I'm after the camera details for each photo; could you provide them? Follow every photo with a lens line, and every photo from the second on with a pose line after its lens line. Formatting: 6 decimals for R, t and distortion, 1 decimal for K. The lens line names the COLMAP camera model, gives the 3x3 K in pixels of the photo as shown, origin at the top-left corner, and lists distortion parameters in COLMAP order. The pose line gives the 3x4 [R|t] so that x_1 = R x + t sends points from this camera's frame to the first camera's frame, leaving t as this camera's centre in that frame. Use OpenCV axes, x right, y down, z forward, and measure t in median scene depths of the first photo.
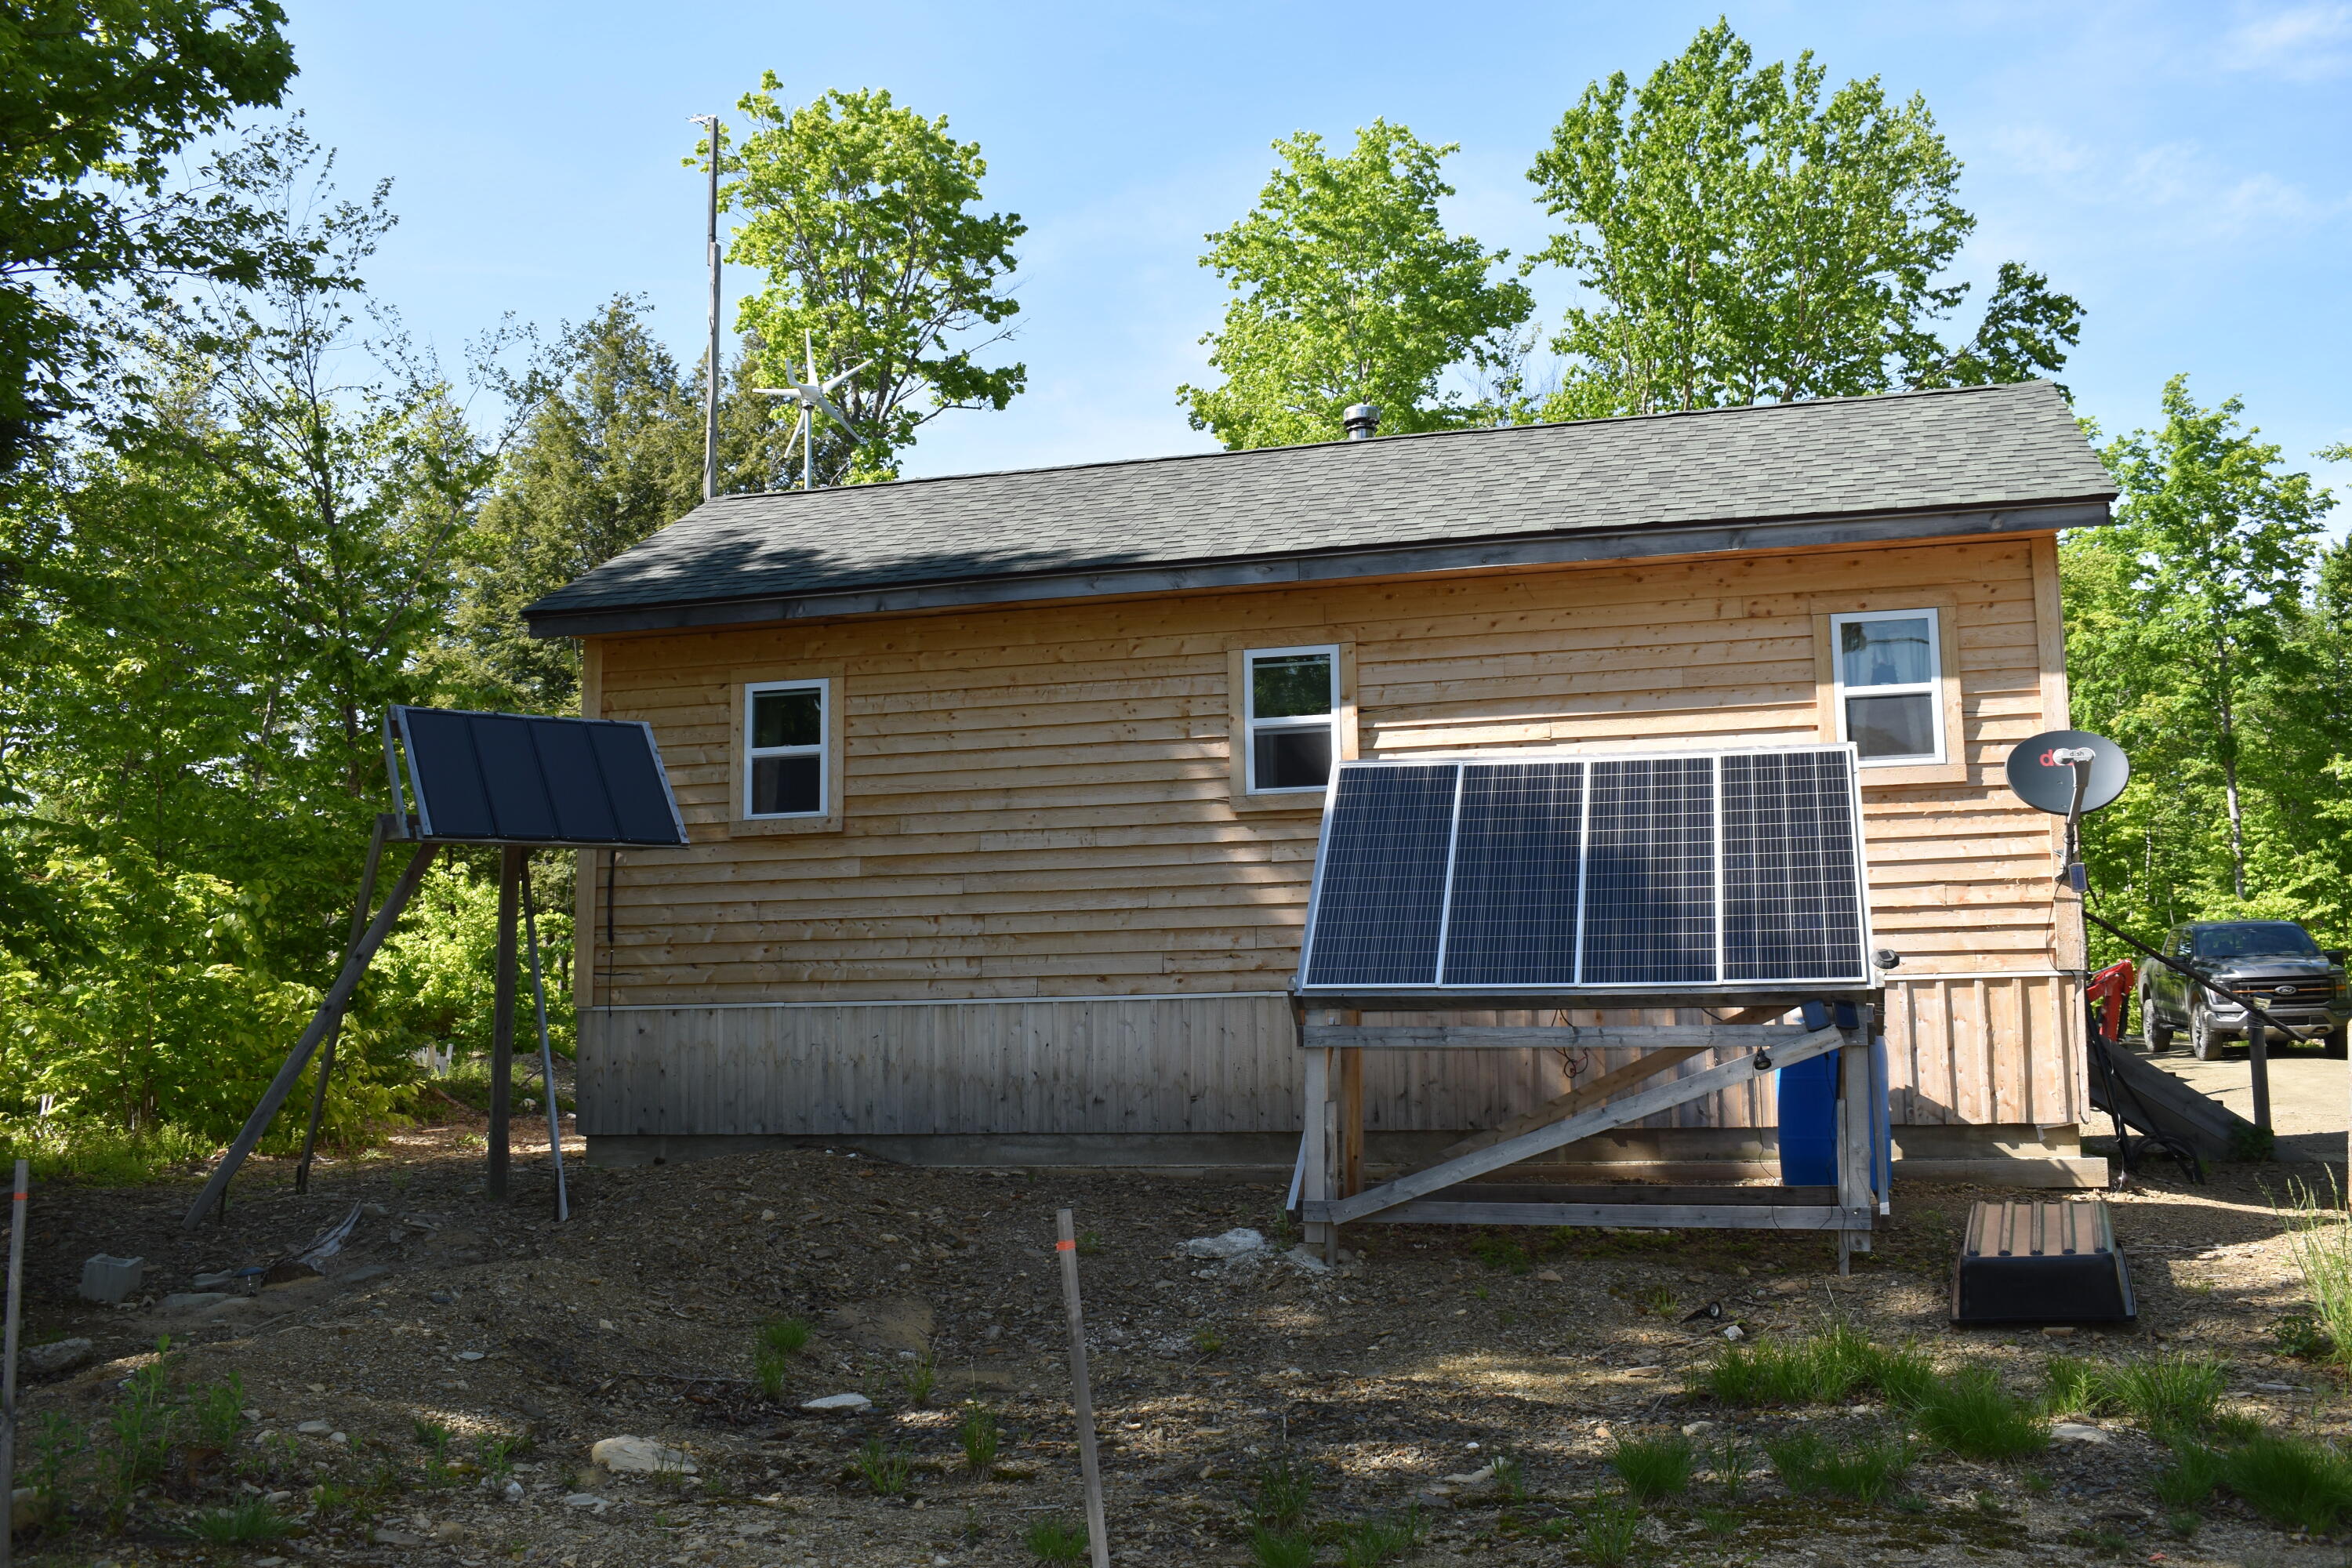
lens RADIAL K [[2225.7, 0, 1176.0], [0, 2225.7, 784.0], [0, 0, 1]] dist [-0.003960, -0.002490]
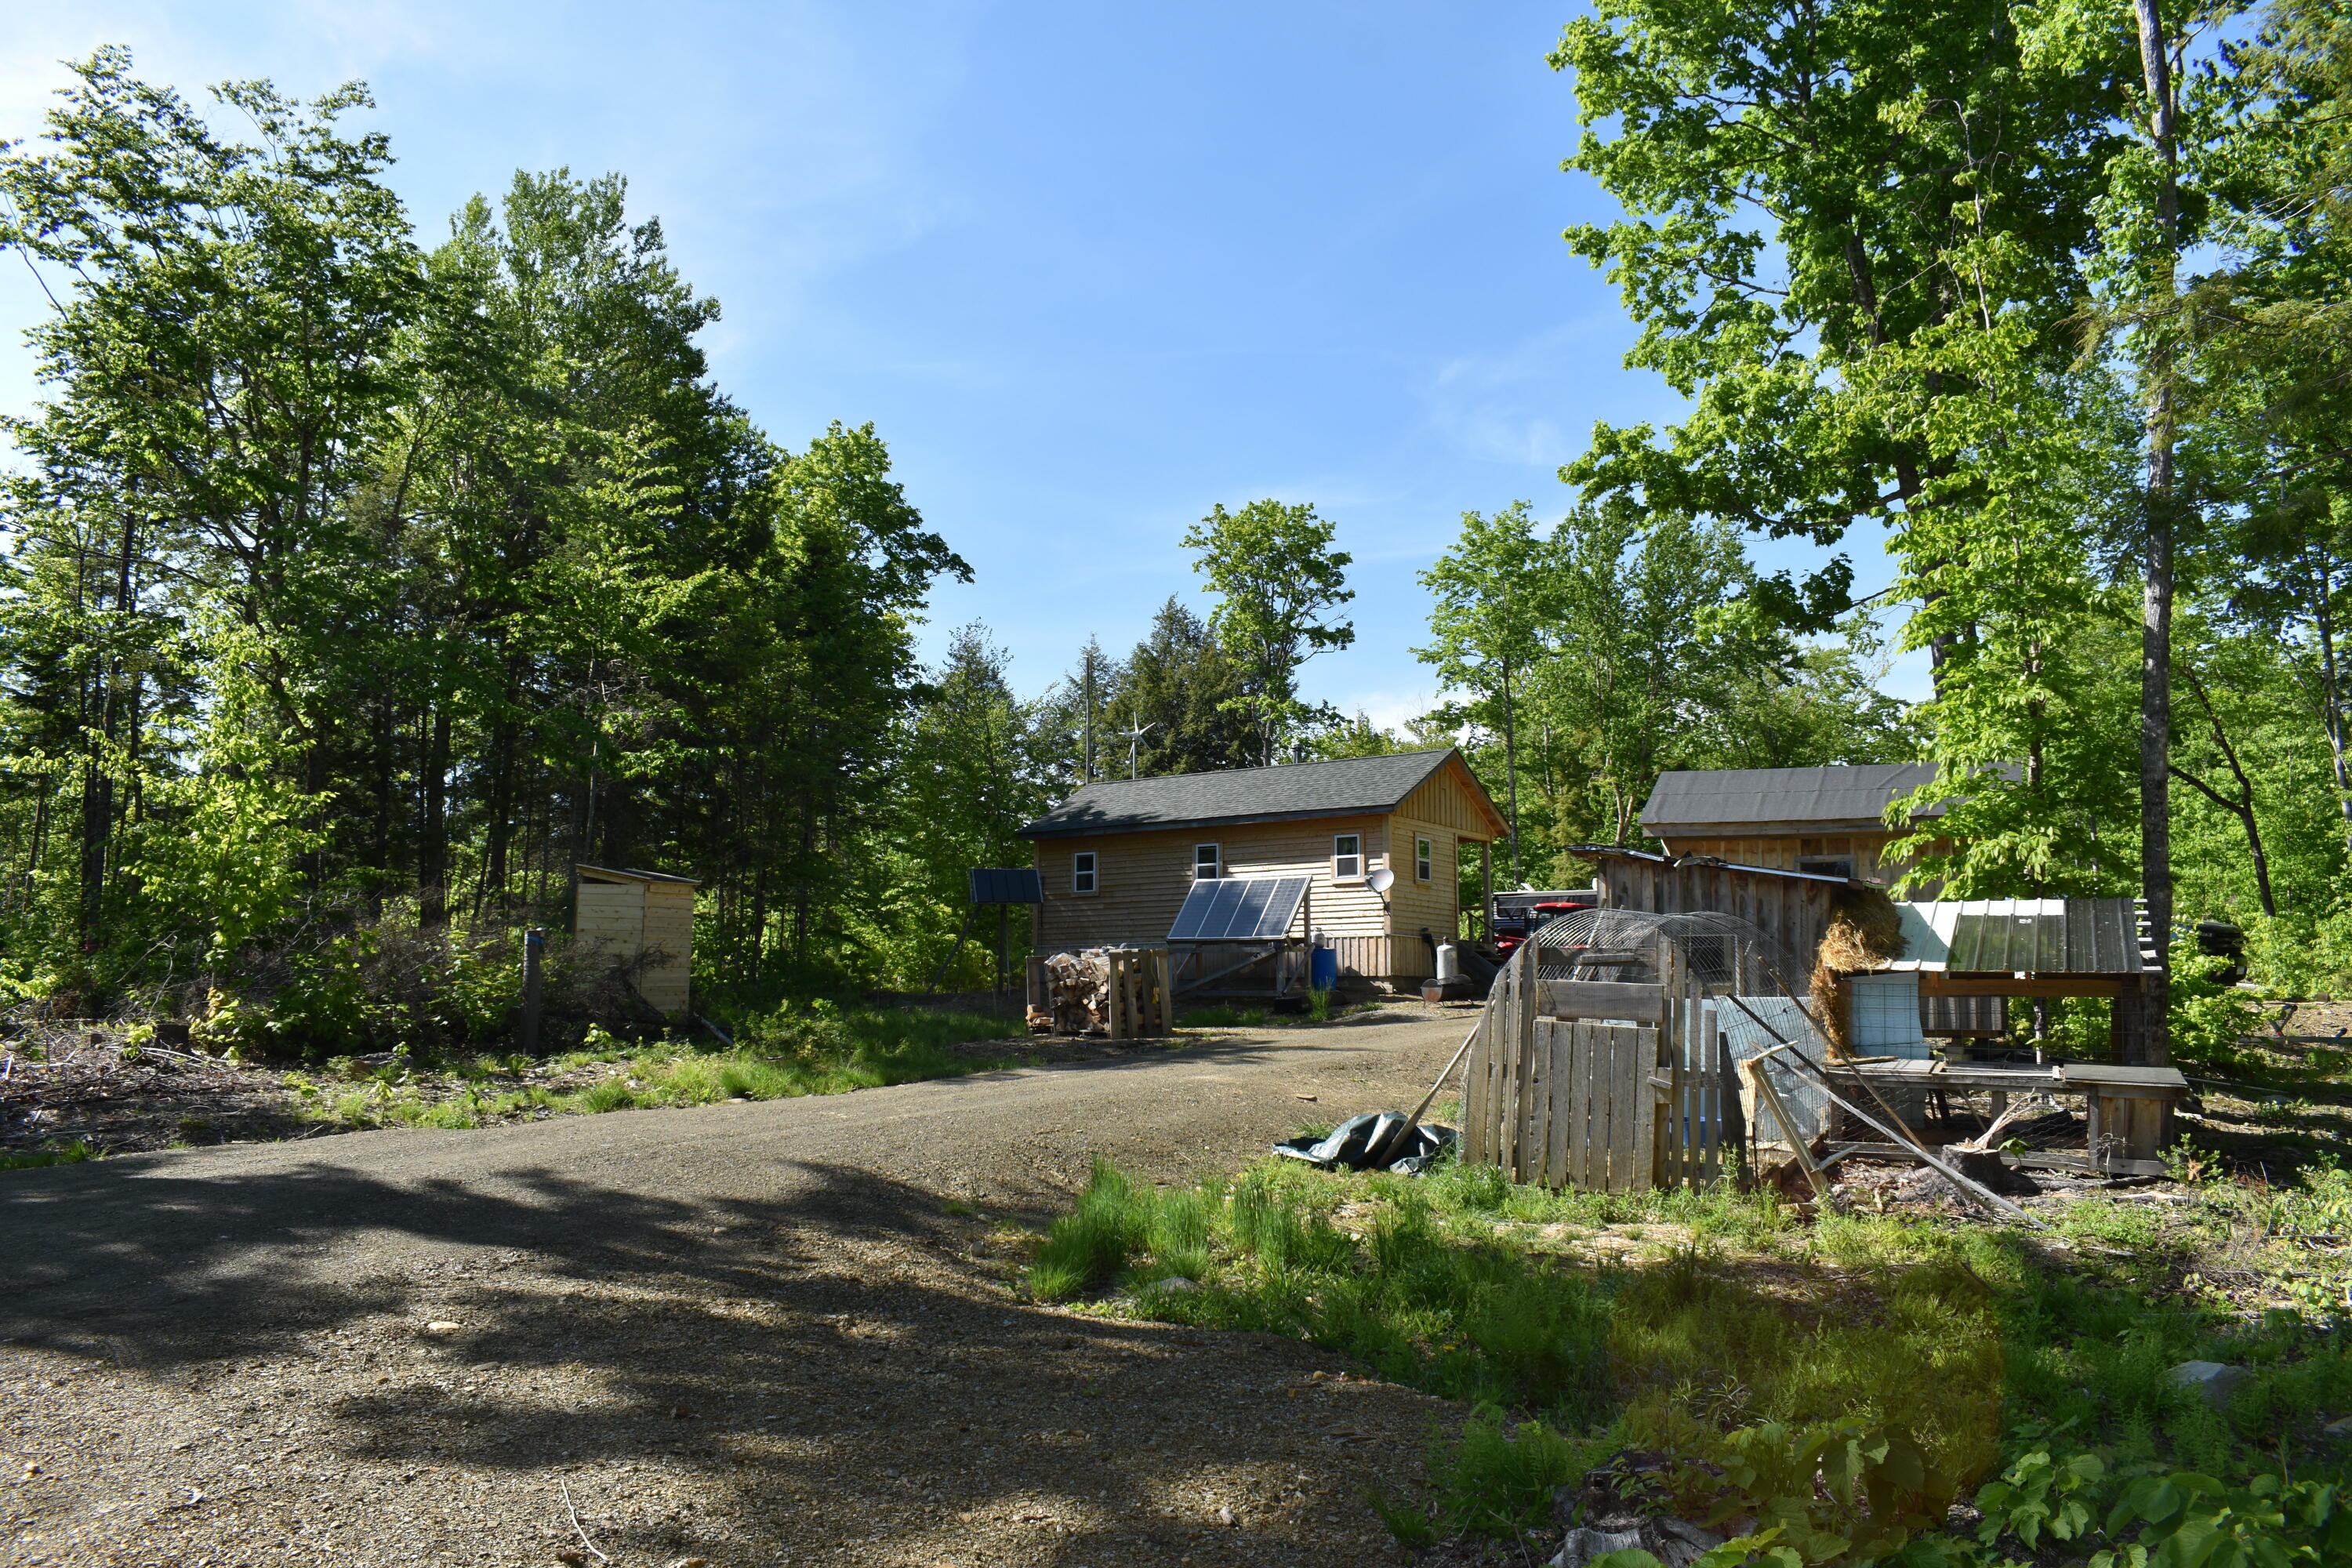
lens RADIAL K [[1840.2, 0, 1176.0], [0, 1840.2, 784.0], [0, 0, 1]] dist [-0.093243, 0.013482]
pose [[0.941241, -0.029567, -0.336440, 0.339039], [0.029732, 0.999547, -0.004661, -0.049353], [0.336425, -0.005616, 0.941694, -0.606244]]
